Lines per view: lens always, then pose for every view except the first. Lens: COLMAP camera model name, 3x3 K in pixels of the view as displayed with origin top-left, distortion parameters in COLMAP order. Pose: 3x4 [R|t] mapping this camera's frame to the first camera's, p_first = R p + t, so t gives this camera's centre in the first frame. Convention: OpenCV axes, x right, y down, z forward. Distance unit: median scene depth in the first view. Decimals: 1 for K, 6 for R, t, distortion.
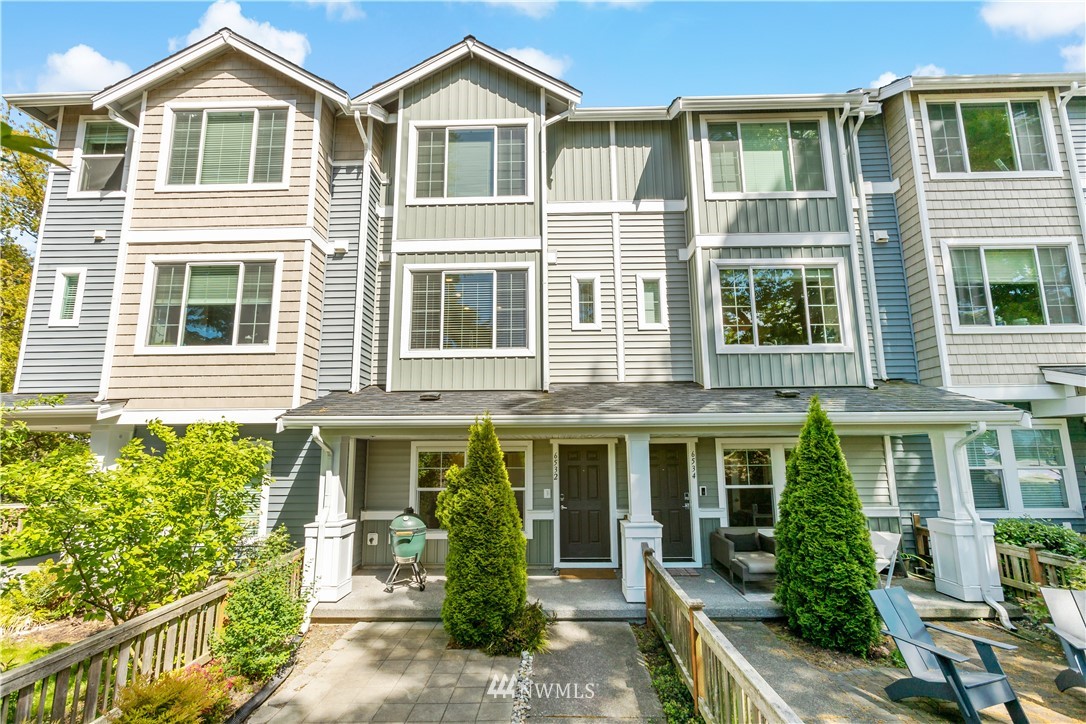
lens RADIAL K [[486.7, 0, 539.8], [0, 486.7, 364.8], [0, 0, 1]] dist [-0.006005, 0.005467]
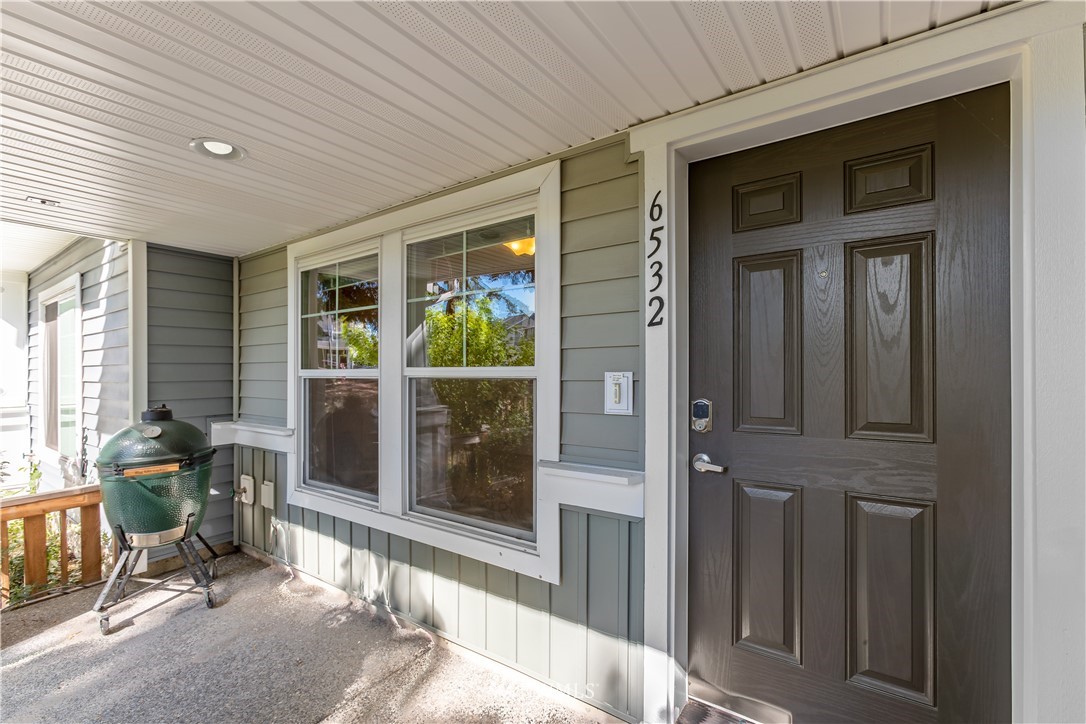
lens RADIAL K [[486.7, 0, 544.7], [0, 486.7, 366.1], [0, 0, 1]] dist [-0.006005, 0.005467]
pose [[0.863400, -0.002626, -0.504513, 0.092691], [0.084925, 0.986474, 0.140201, 0.219578], [0.497321, -0.163895, 0.851945, 0.803059]]
